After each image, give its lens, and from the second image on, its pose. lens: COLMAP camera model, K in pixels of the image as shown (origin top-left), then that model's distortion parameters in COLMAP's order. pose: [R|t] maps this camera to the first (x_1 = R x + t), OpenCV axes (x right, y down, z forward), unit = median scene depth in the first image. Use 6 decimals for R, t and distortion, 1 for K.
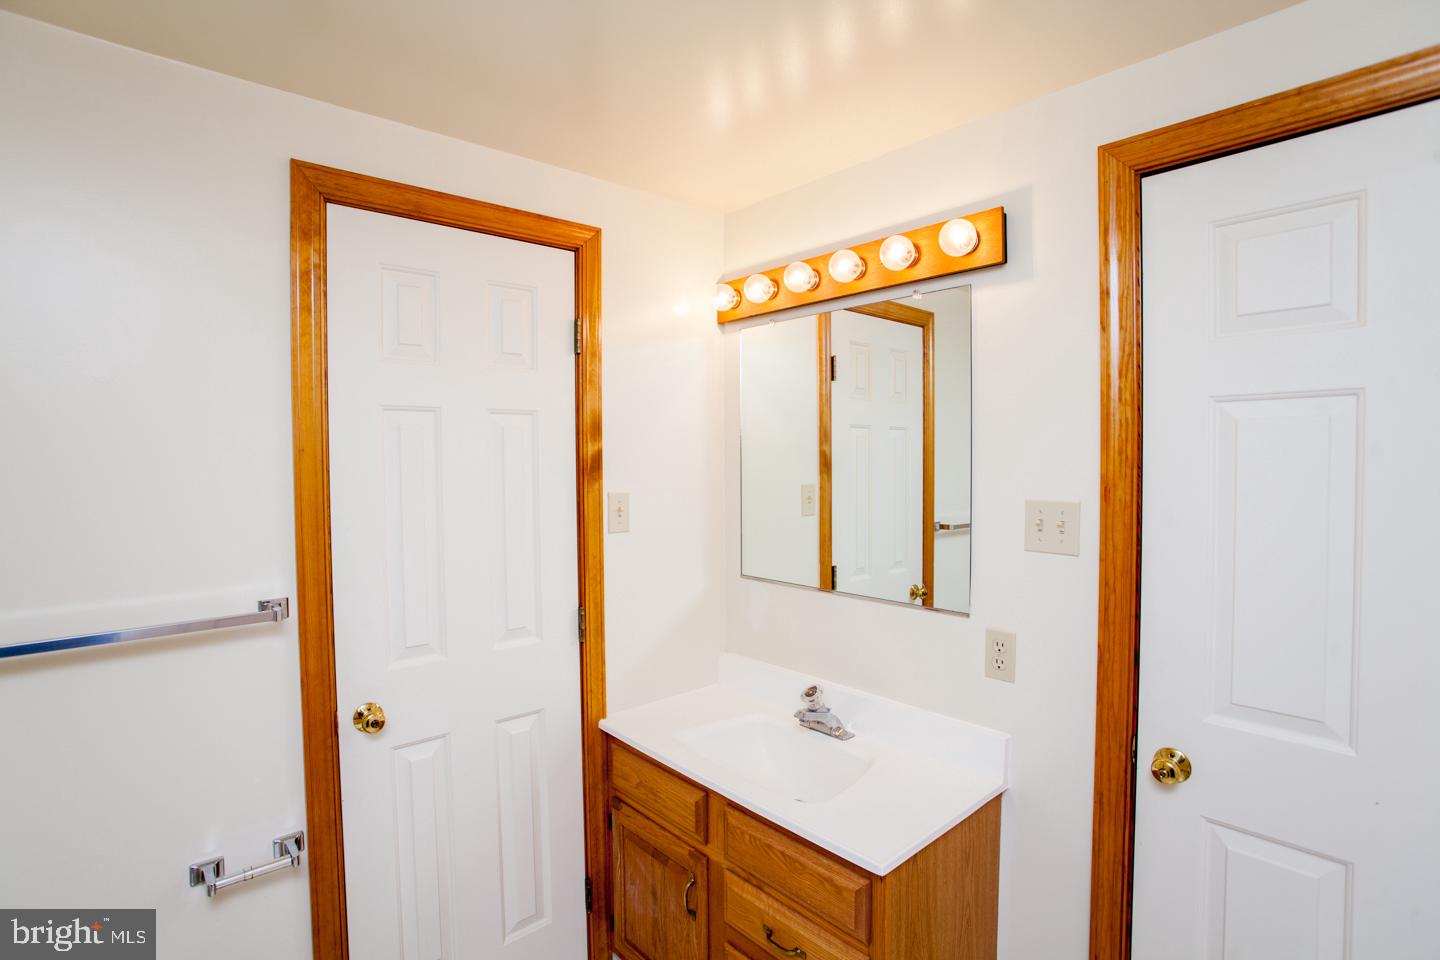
lens RADIAL K [[698.8, 0, 714.0], [0, 698.8, 473.4], [0, 0, 1]] dist [-0.077375, 0.032596]
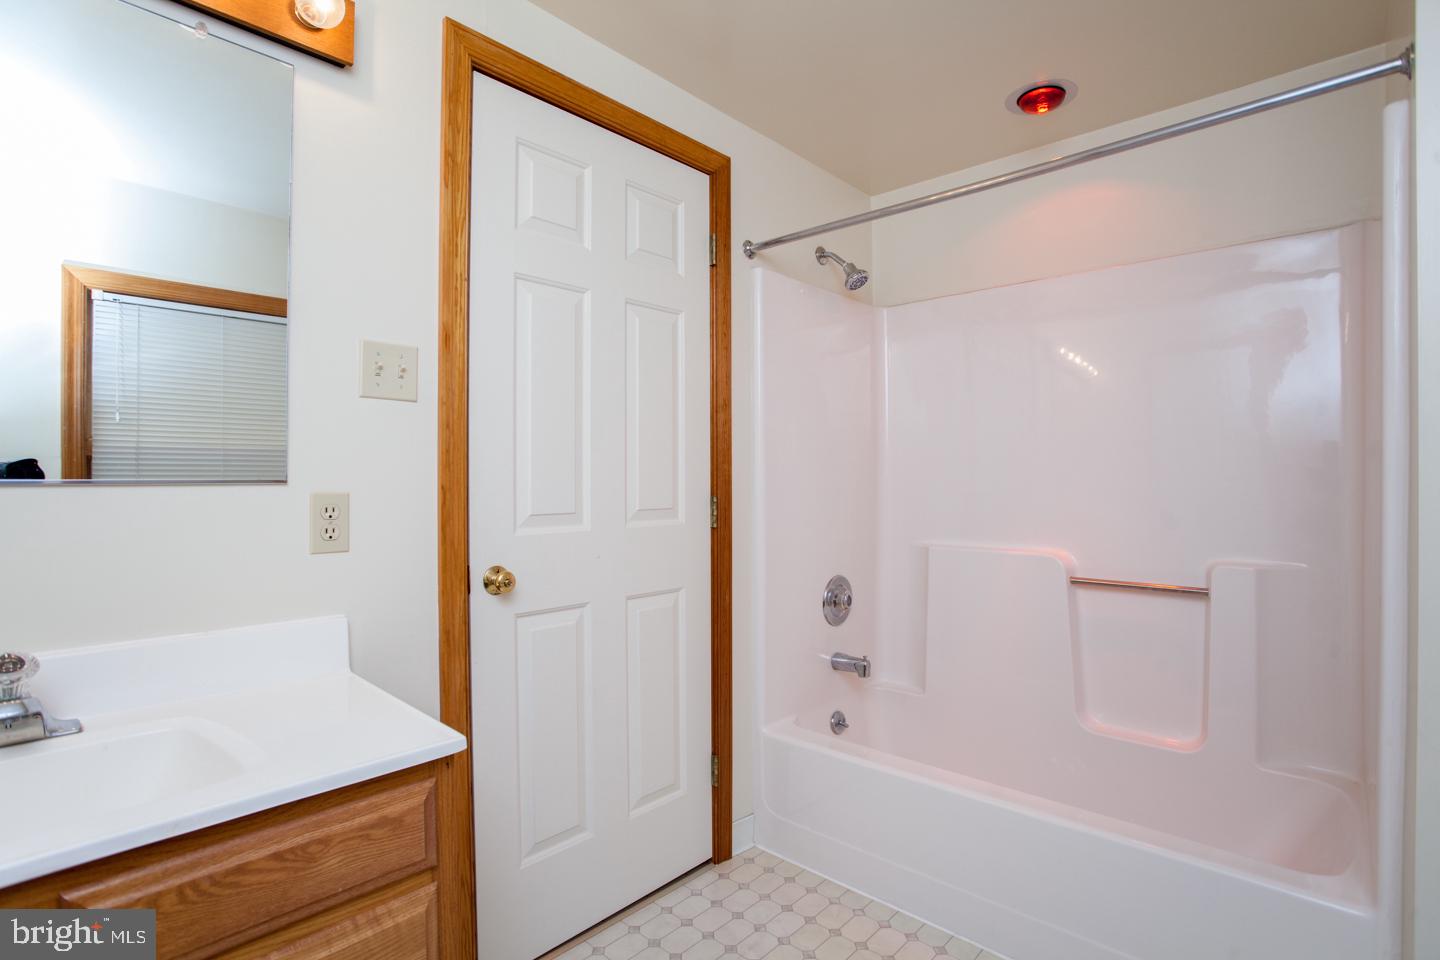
lens RADIAL K [[698.8, 0, 714.0], [0, 698.8, 473.4], [0, 0, 1]] dist [-0.077375, 0.032596]
pose [[-0.098333, 0.005550, 0.995138, -0.504291], [0.017999, 0.999831, -0.003798, 0.236210], [-0.994991, 0.017538, -0.098417, 0.672973]]
